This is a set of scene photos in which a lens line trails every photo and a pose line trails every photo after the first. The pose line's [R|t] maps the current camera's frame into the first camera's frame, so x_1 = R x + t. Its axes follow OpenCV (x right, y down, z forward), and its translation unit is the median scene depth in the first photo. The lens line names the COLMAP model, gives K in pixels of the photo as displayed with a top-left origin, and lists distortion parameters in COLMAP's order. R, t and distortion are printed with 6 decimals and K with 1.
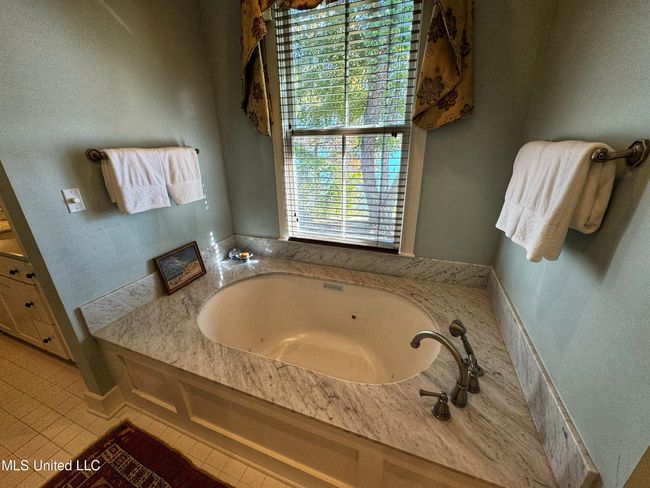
lens RADIAL K [[261.3, 0, 323.5], [0, 261.3, 241.0], [0, 0, 1]] dist [-0.000584, 0.000091]
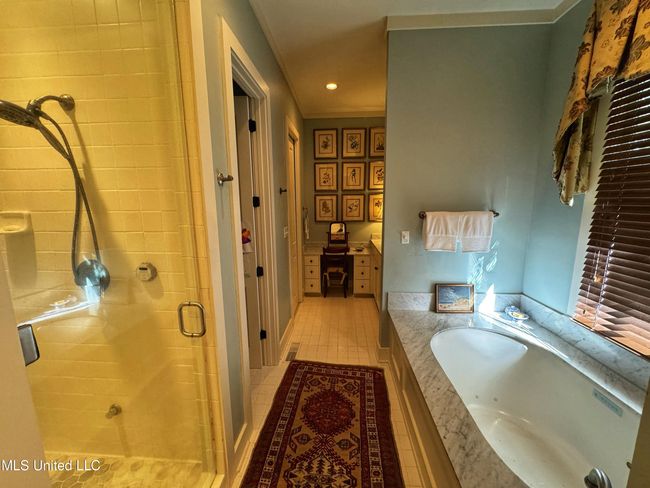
lens RADIAL K [[261.3, 0, 326.0], [0, 261.3, 243.2], [0, 0, 1]] dist [-0.000584, 0.000091]
pose [[0.302244, 0.170764, -0.937810, 0.532163], [-0.332145, 0.941034, 0.064304, -0.039221], [0.893492, 0.292054, 0.341140, -0.106533]]
